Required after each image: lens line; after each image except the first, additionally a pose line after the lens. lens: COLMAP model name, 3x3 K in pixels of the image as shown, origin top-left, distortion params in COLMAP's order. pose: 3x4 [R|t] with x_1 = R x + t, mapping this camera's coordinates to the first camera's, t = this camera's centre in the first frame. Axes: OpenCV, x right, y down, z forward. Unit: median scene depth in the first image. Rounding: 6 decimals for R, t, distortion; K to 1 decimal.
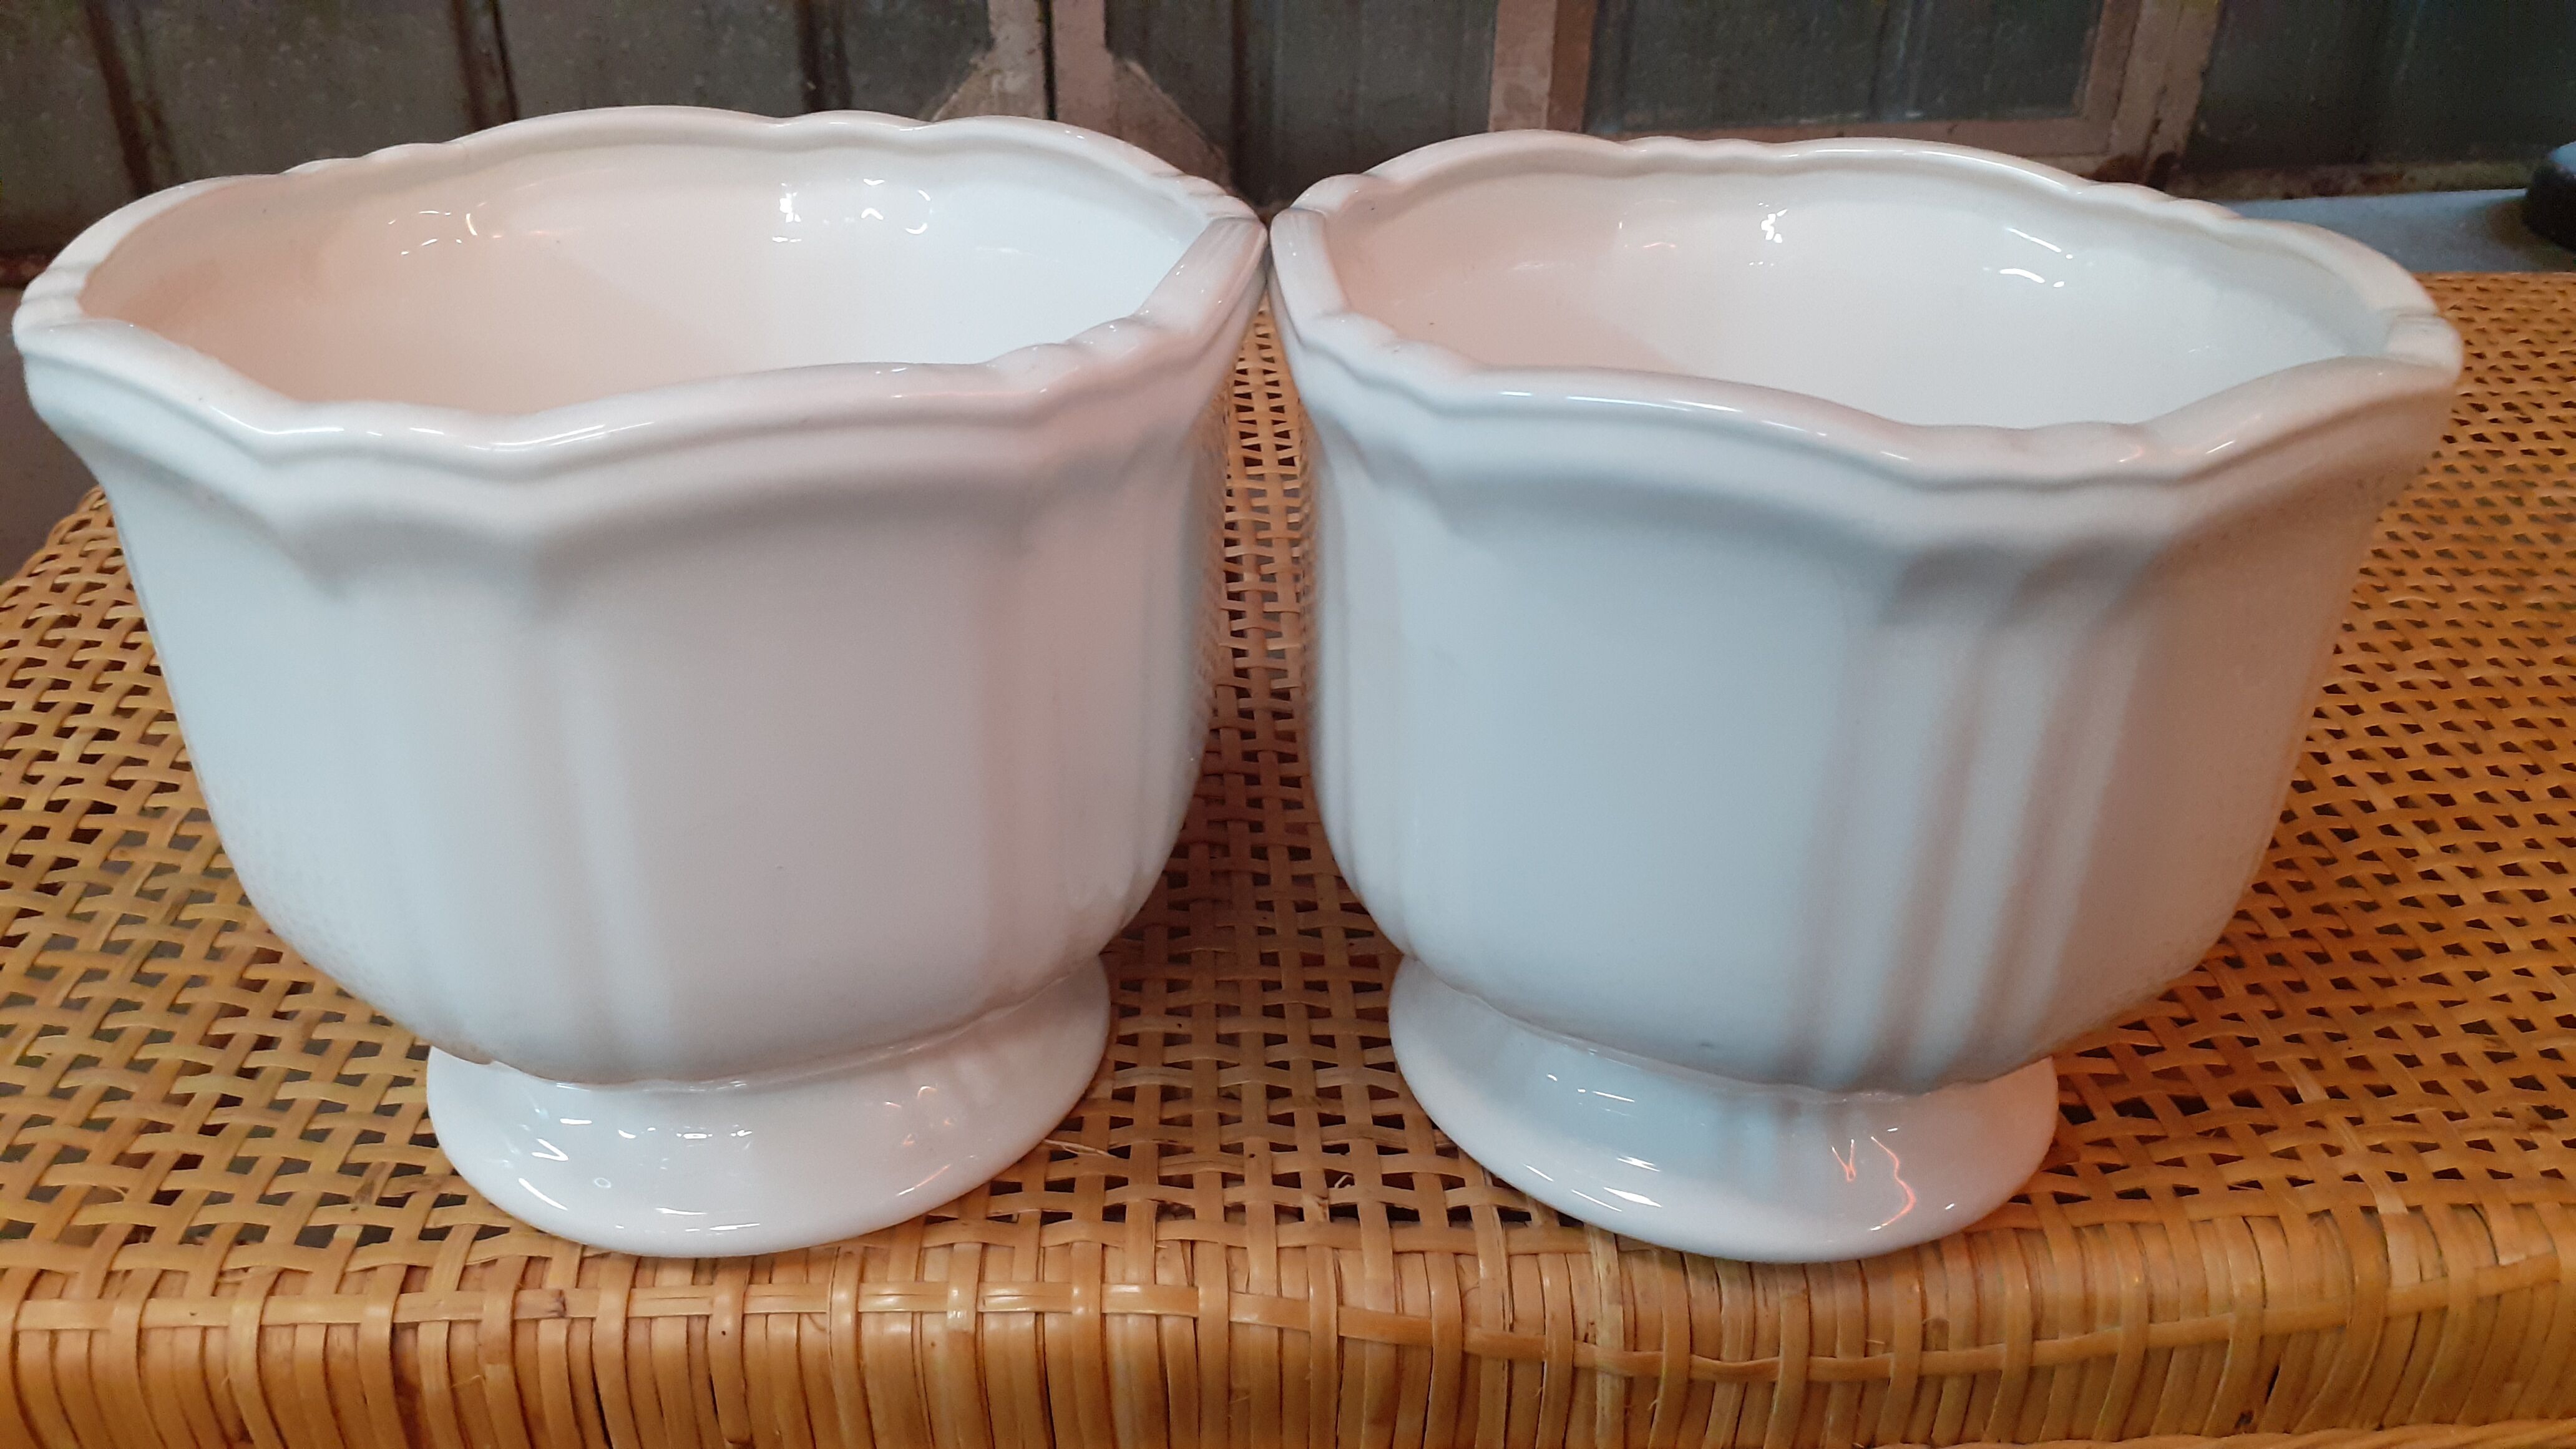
lens RADIAL K [[2061.0, 0, 1232.1], [0, 2061.0, 754.1], [0, 0, 1]] dist [0.024477, -0.092655]
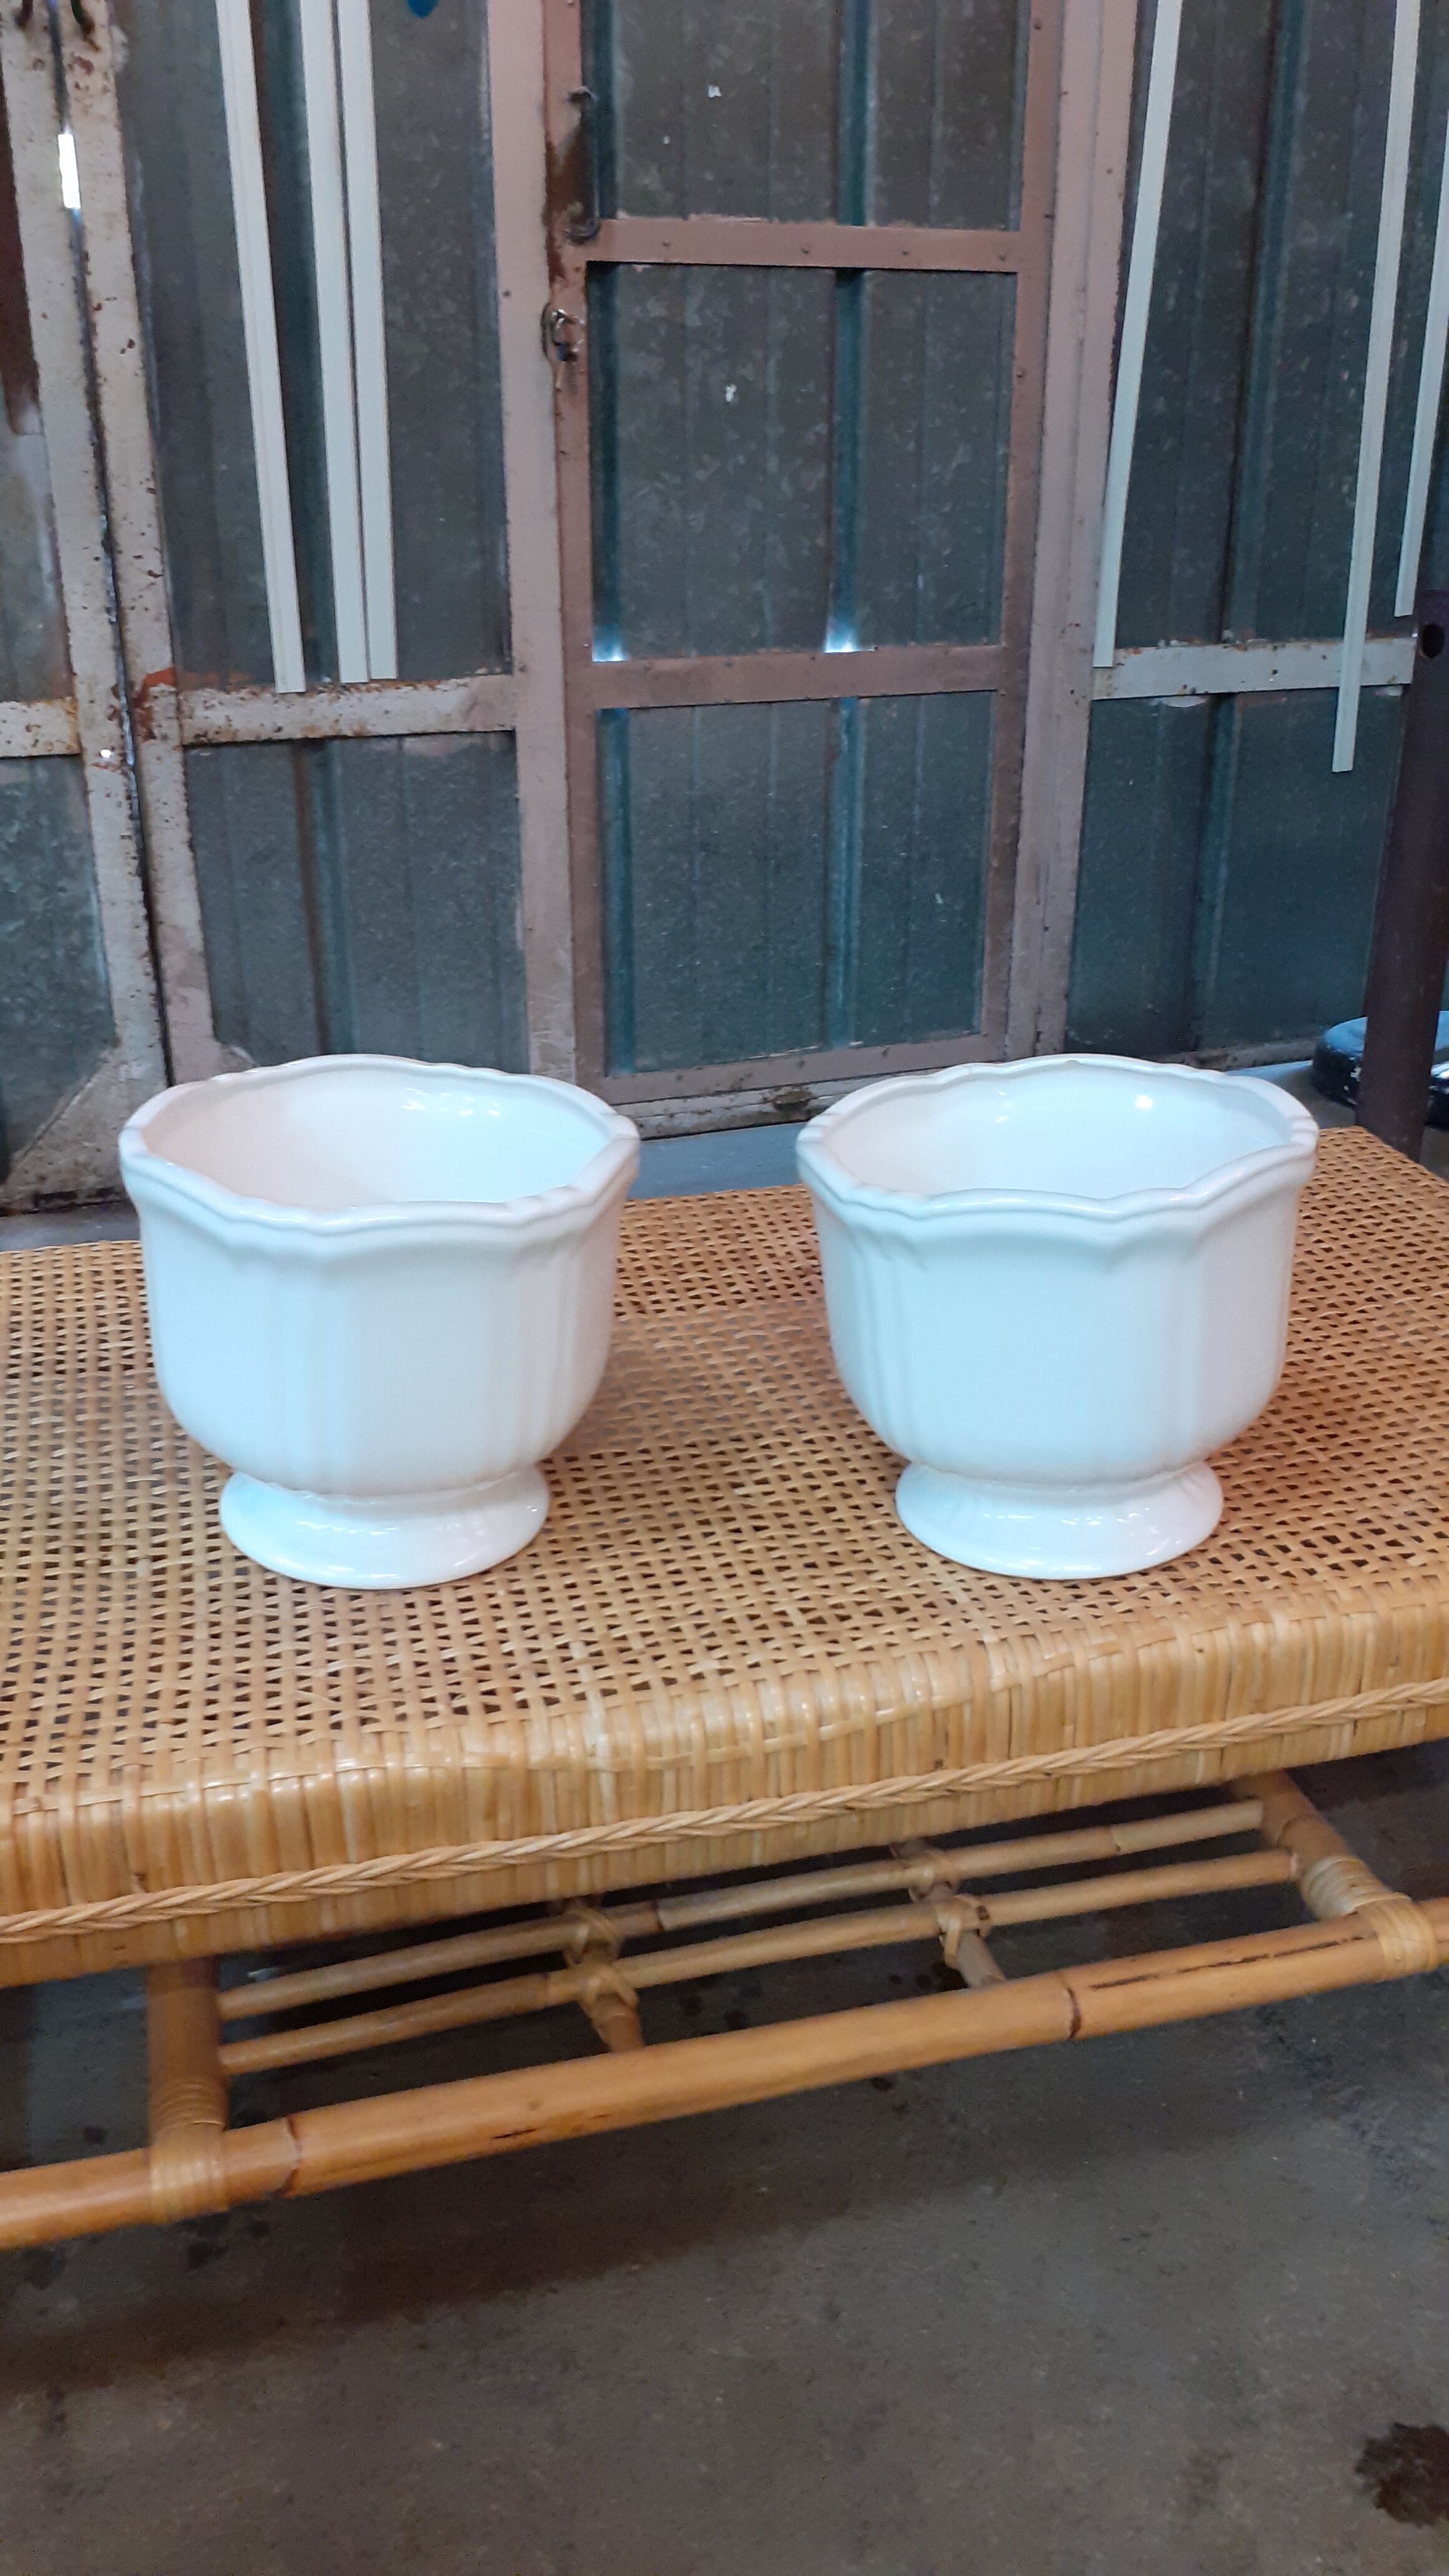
lens RADIAL K [[2061.0, 0, 765.0], [0, 2061.0, 1303.4], [0, 0, 1]] dist [0.024477, -0.092655]
pose [[0.974562, -0.093076, 0.203878, -0.023194], [0.125391, 0.980427, -0.151791, 0.170072], [-0.185759, 0.173494, 0.967157, -0.901415]]
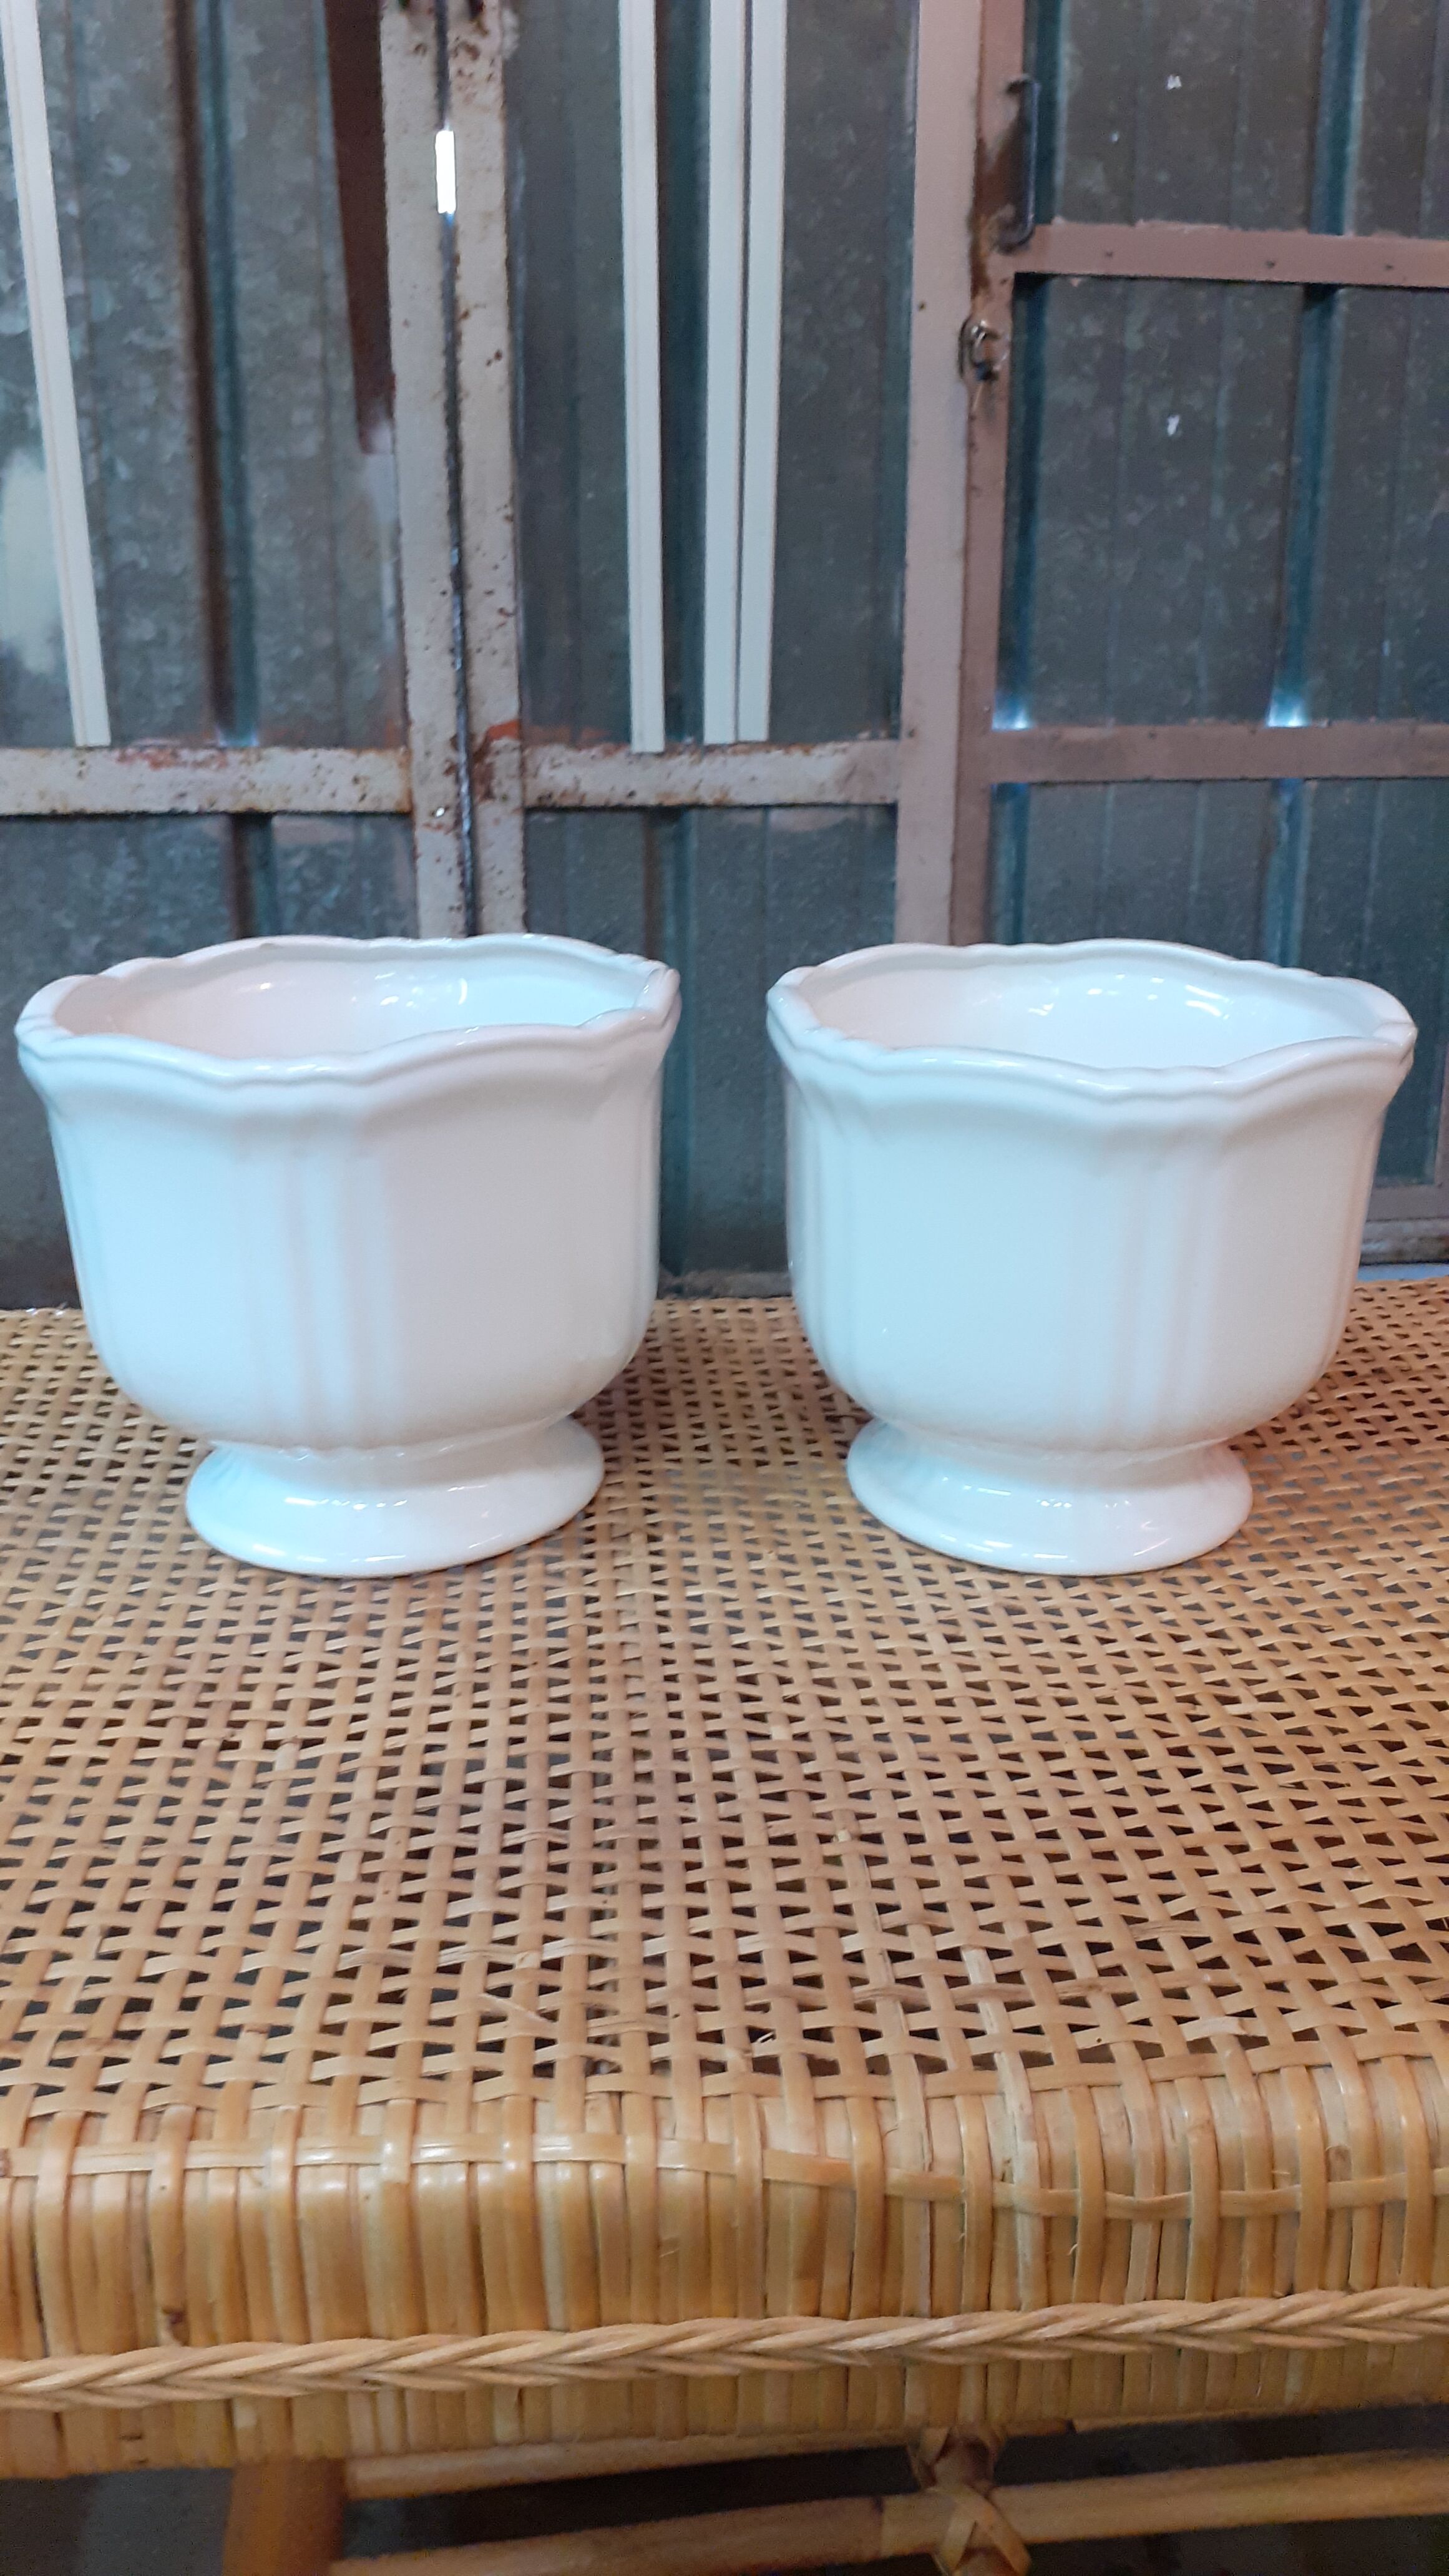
lens RADIAL K [[2061.0, 0, 721.9], [0, 2061.0, 1303.1], [0, 0, 1]] dist [0.024477, -0.092655]
pose [[0.999290, -0.021303, 0.031072, 0.007736], [0.028806, 0.963603, -0.265779, 0.122535], [-0.024279, 0.266486, 0.963533, -0.099594]]
